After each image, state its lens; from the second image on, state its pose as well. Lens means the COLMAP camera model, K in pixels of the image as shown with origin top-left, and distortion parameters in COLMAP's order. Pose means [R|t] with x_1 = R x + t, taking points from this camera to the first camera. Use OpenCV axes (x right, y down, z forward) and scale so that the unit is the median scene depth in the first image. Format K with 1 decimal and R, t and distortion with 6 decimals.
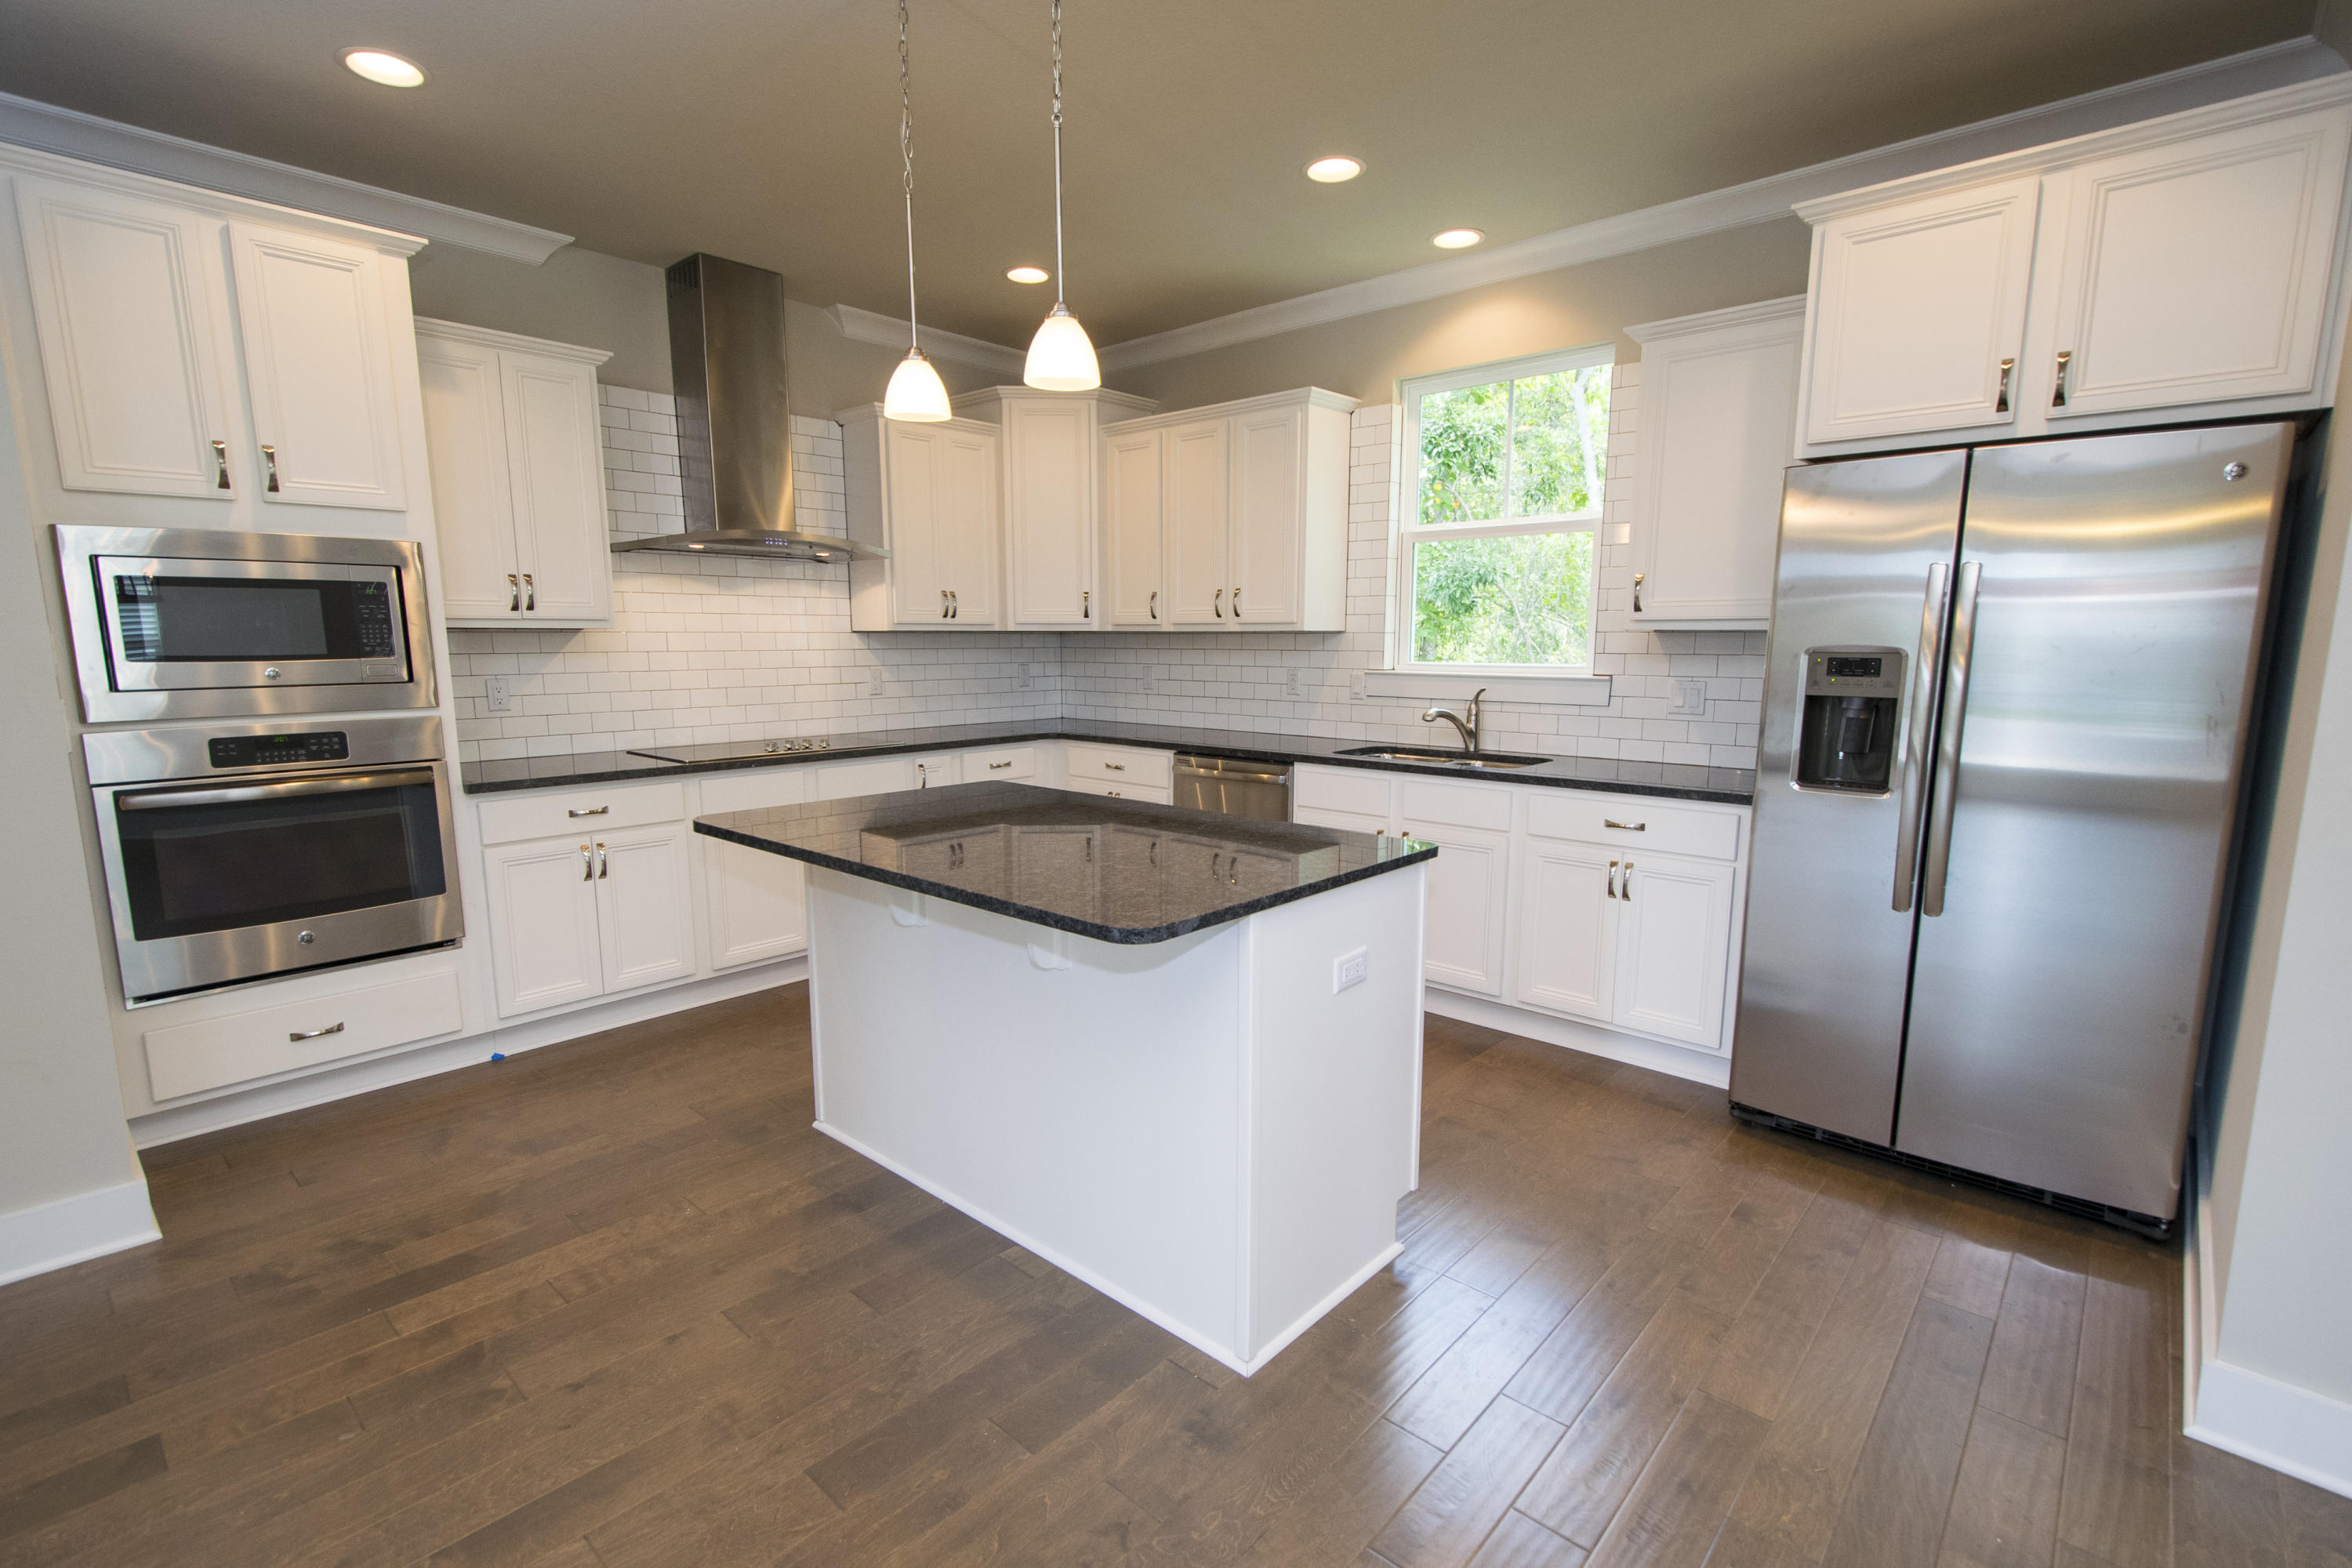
lens RADIAL K [[1074.7, 0, 1181.3], [0, 1074.7, 801.3], [0, 0, 1]] dist [-0.000426, -0.000818]
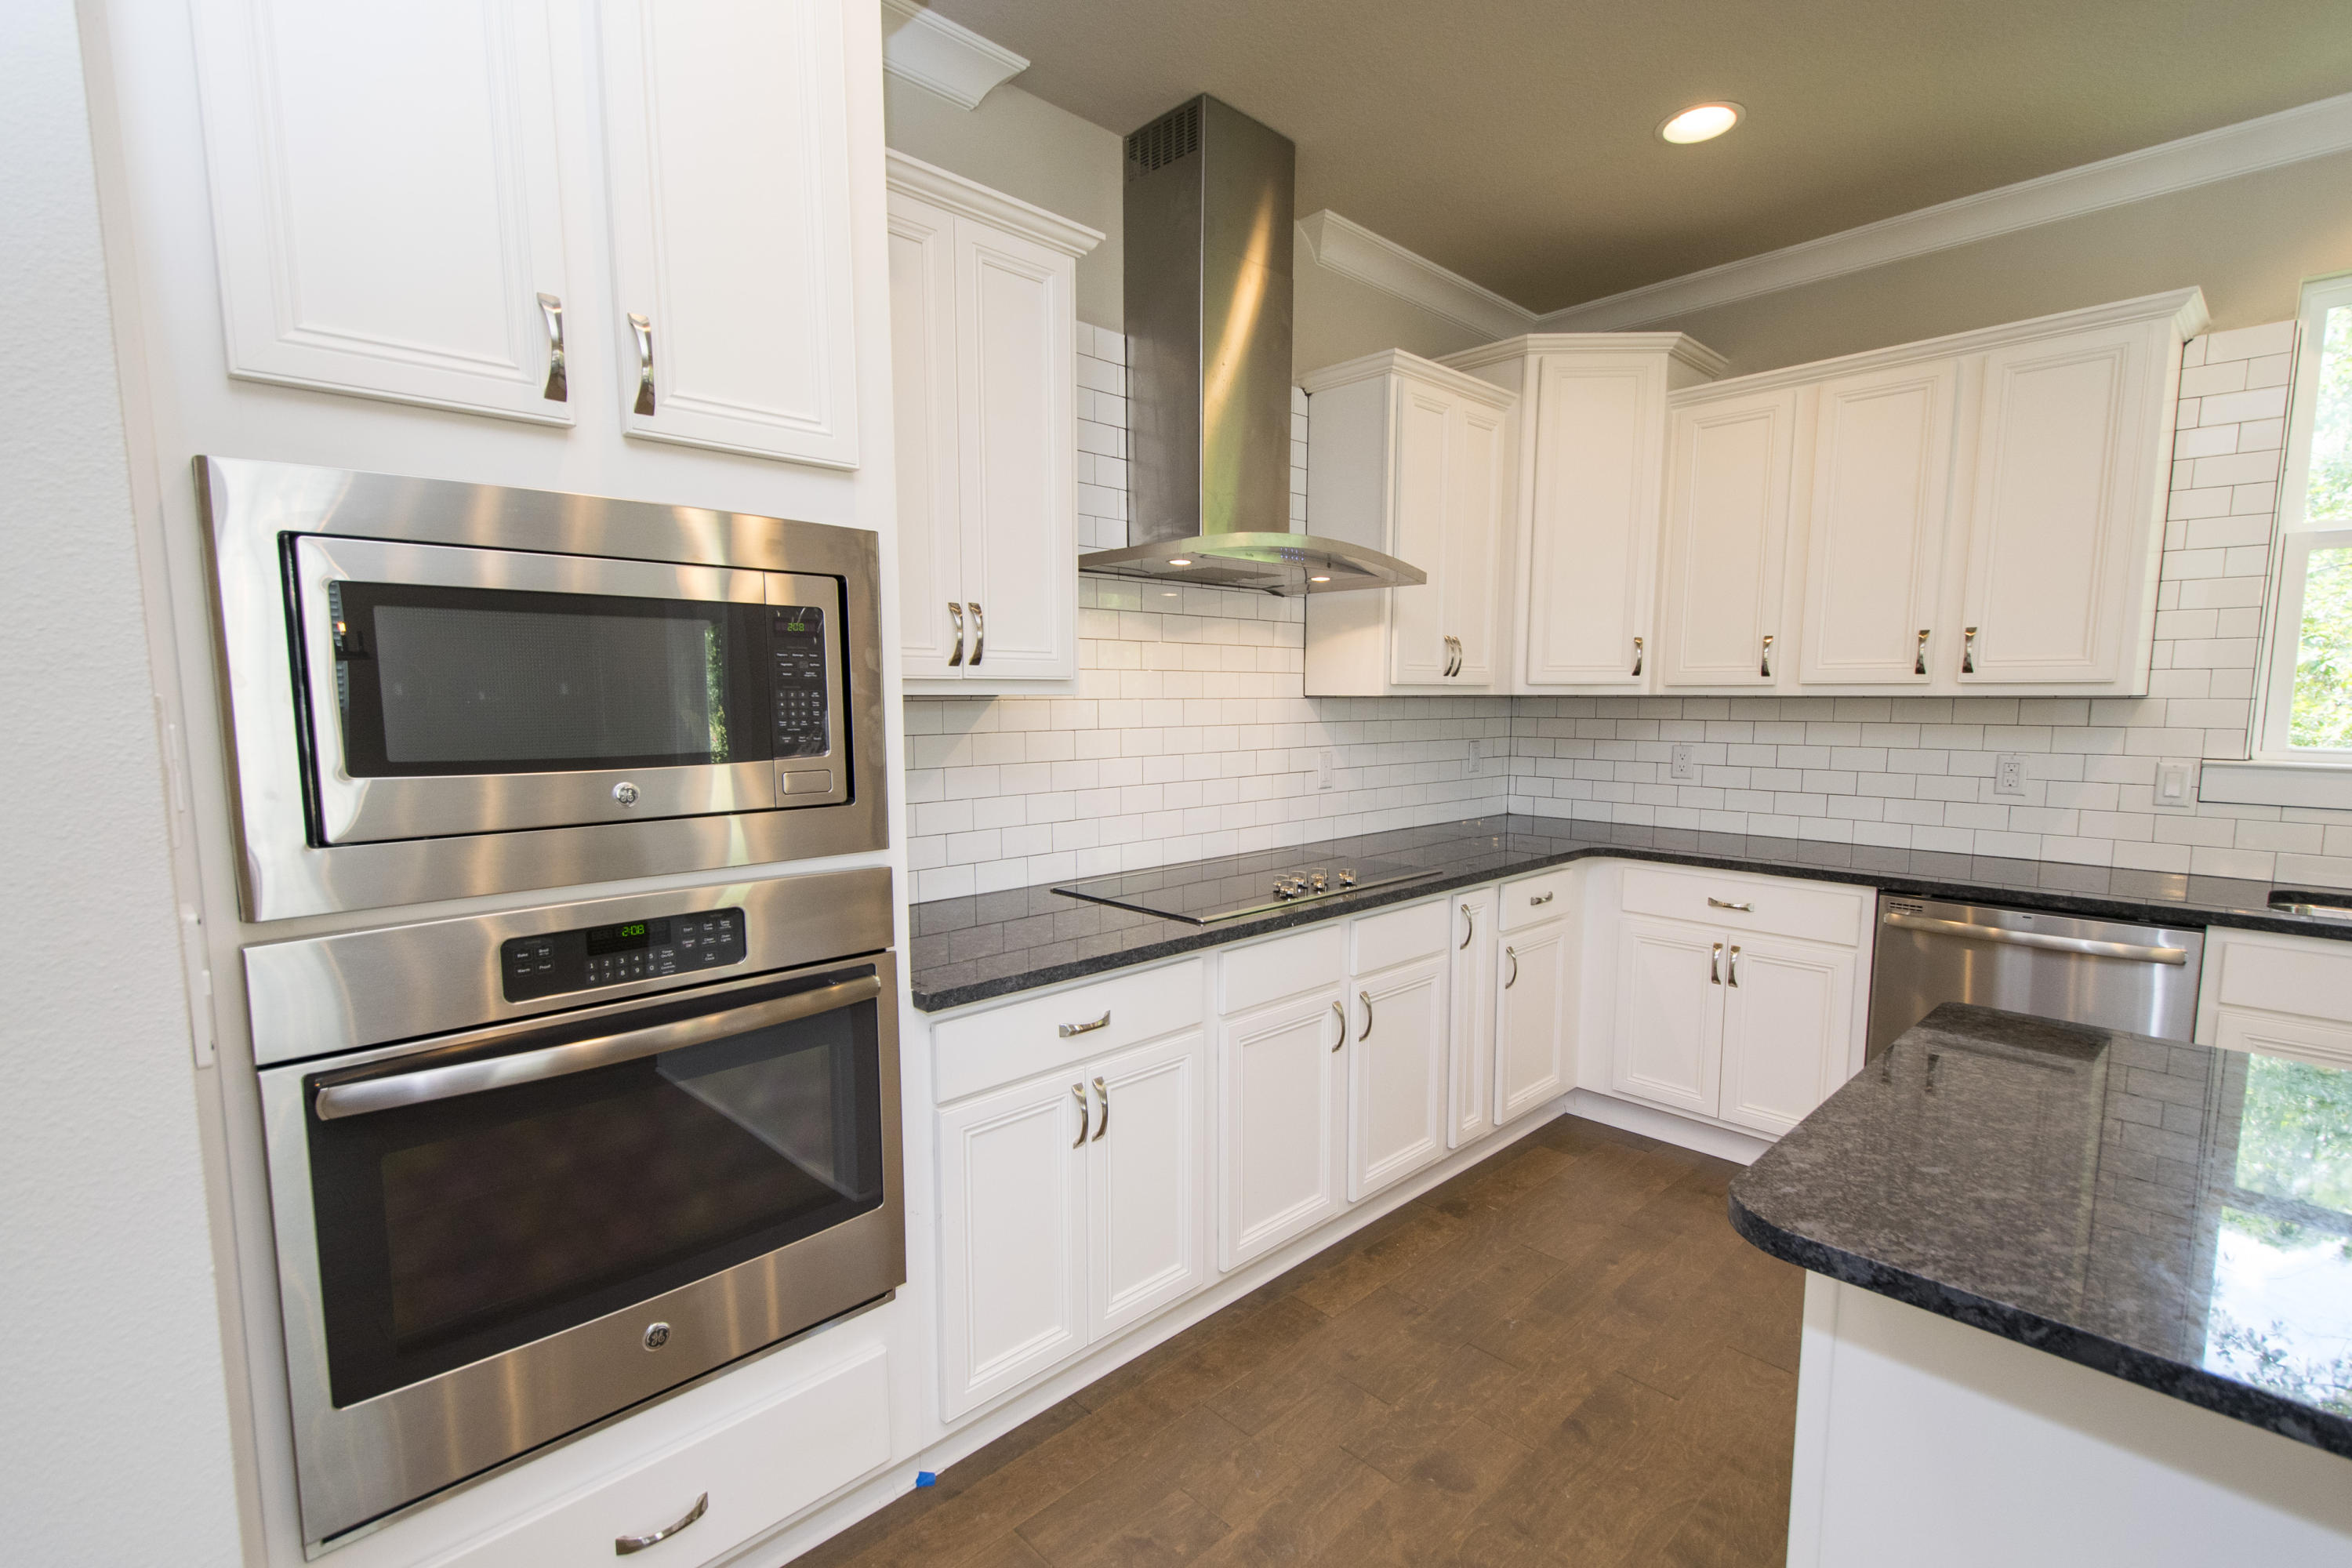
lens RADIAL K [[1059.1, 0, 1164.7], [0, 1059.1, 809.4], [0, 0, 1]] dist [0.003891, -0.000222]
pose [[0.996656, 0.007639, -0.081357, -0.418323], [-0.011220, 0.998984, -0.043639, -0.069783], [0.080941, 0.044406, 0.995729, 0.405846]]
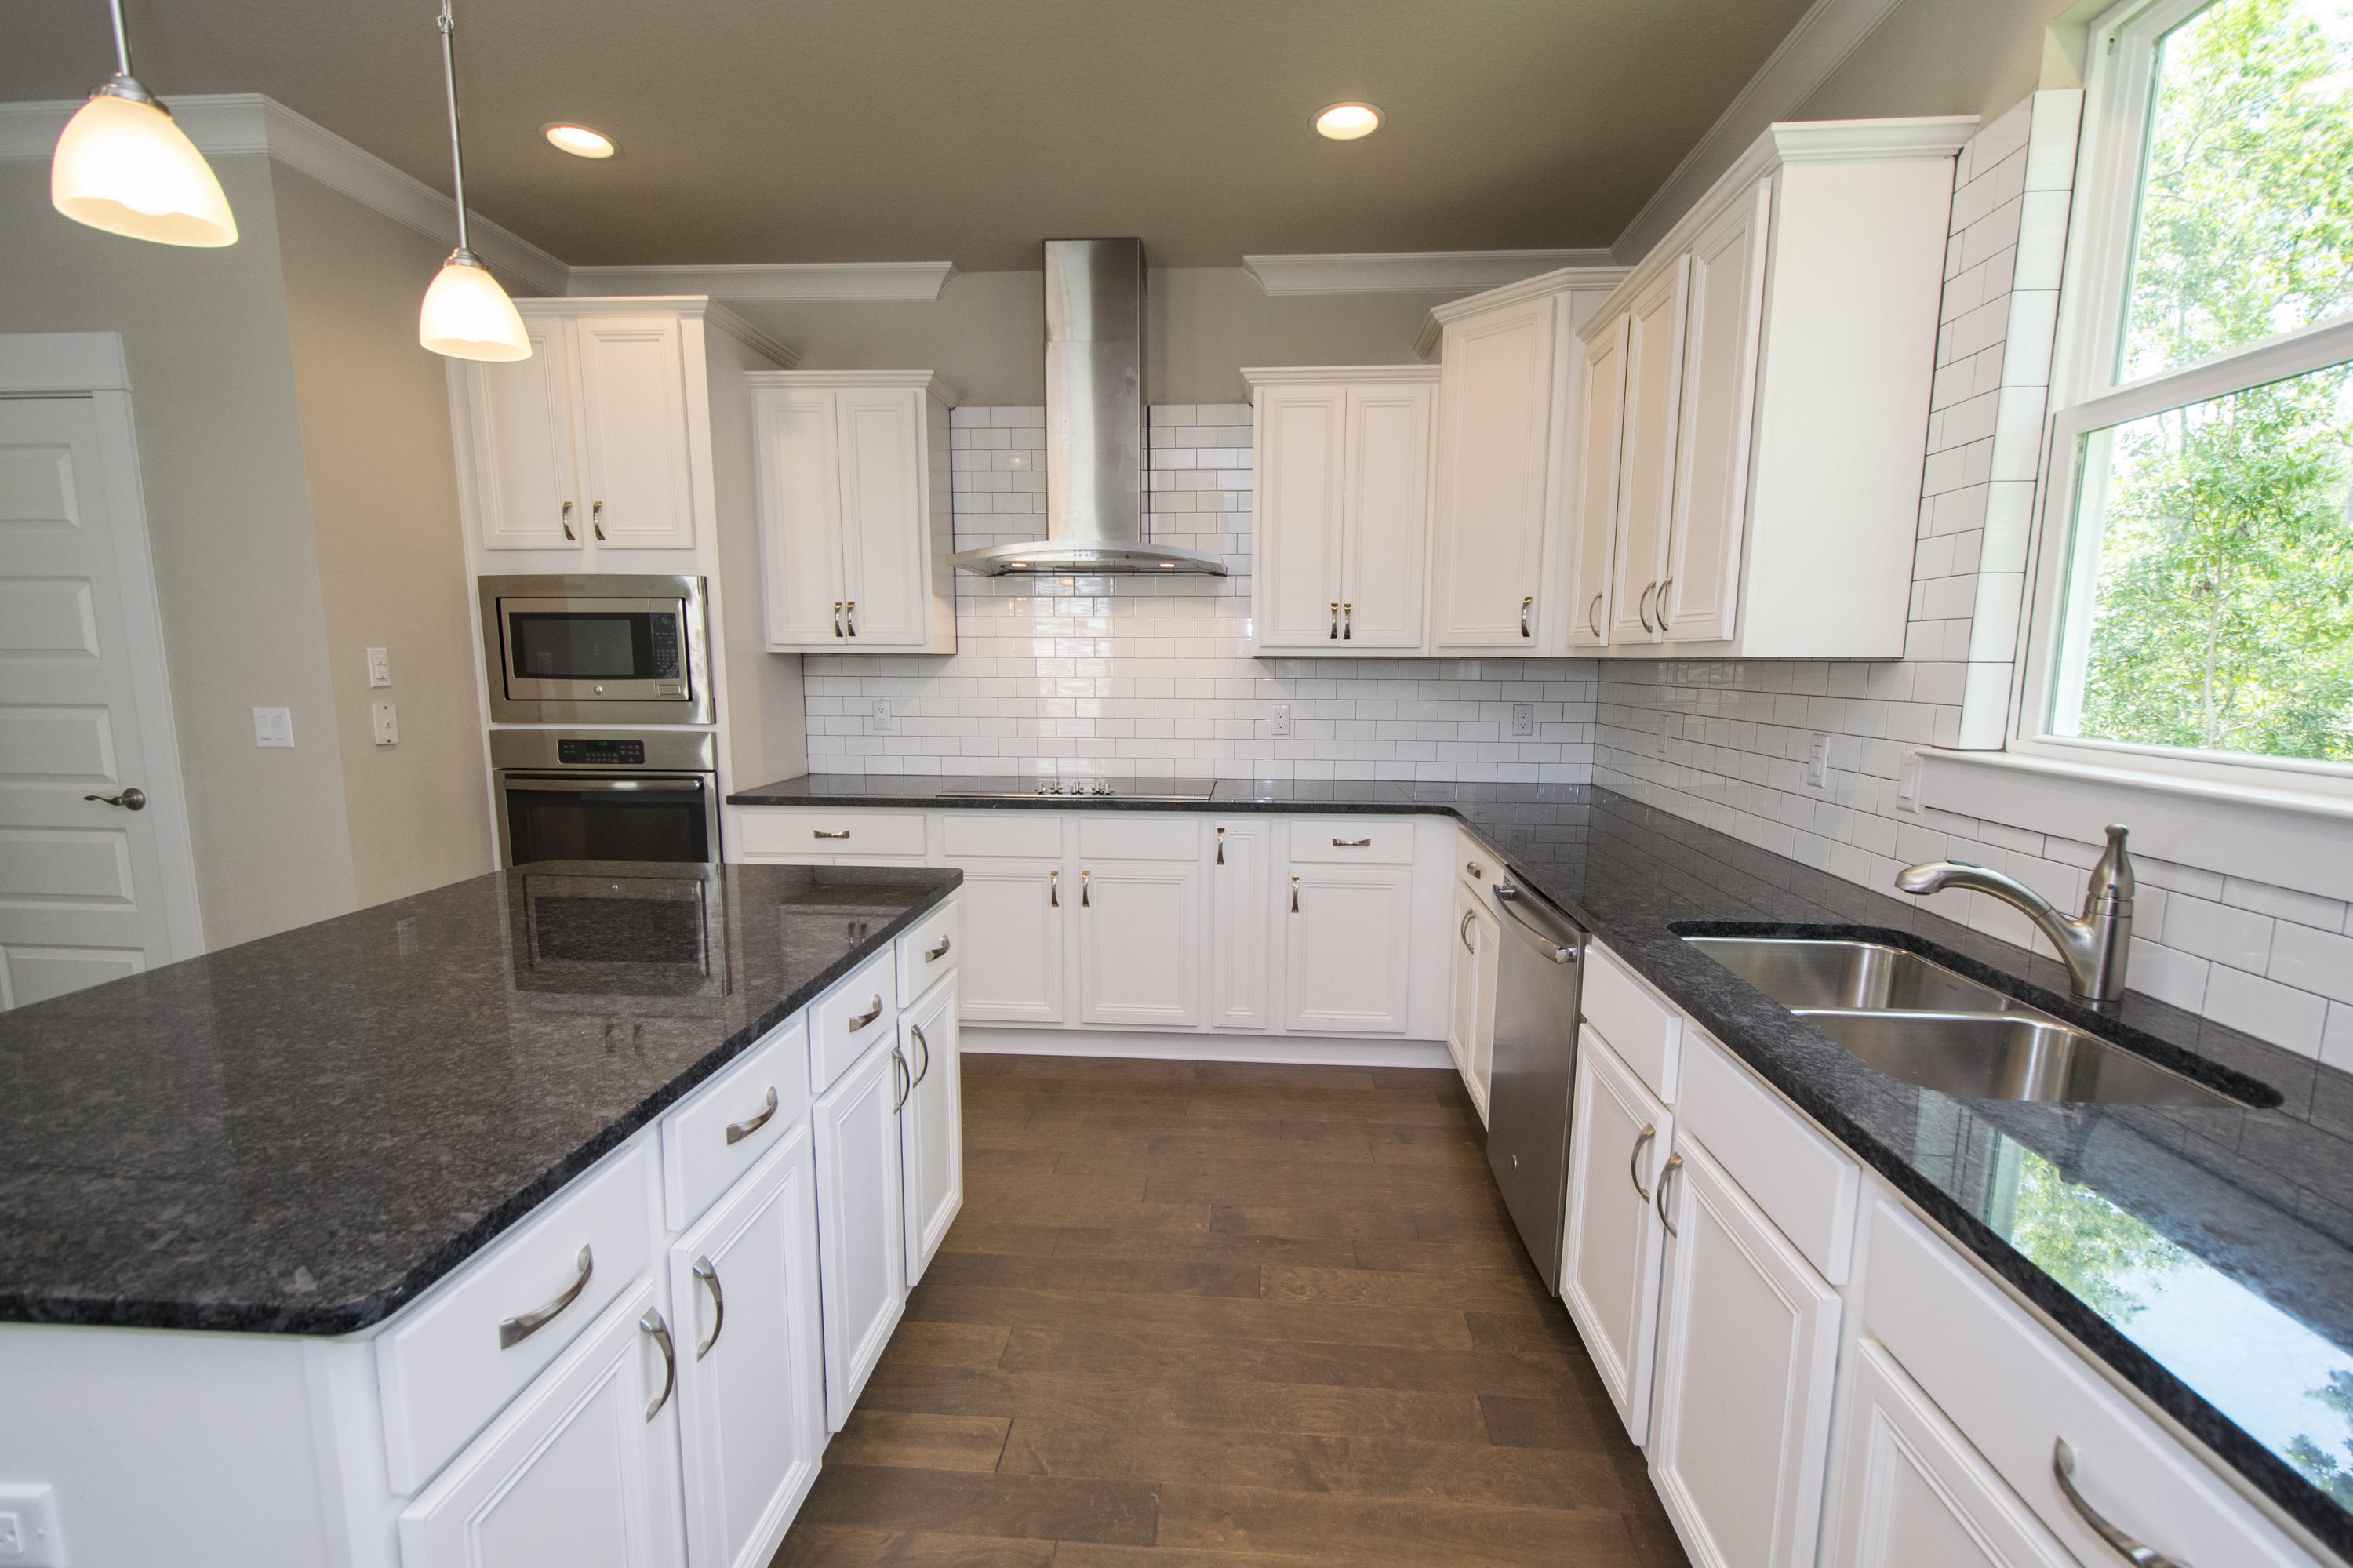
lens RADIAL K [[1046.9, 0, 1190.6], [0, 1046.9, 800.4], [0, 0, 1]] dist [0.014953, -0.000357]
pose [[0.615757, 0.109217, -0.780330, 0.373035], [-0.124370, 0.991404, 0.040619, -0.093257], [0.778059, 0.072038, 0.624047, 0.578495]]
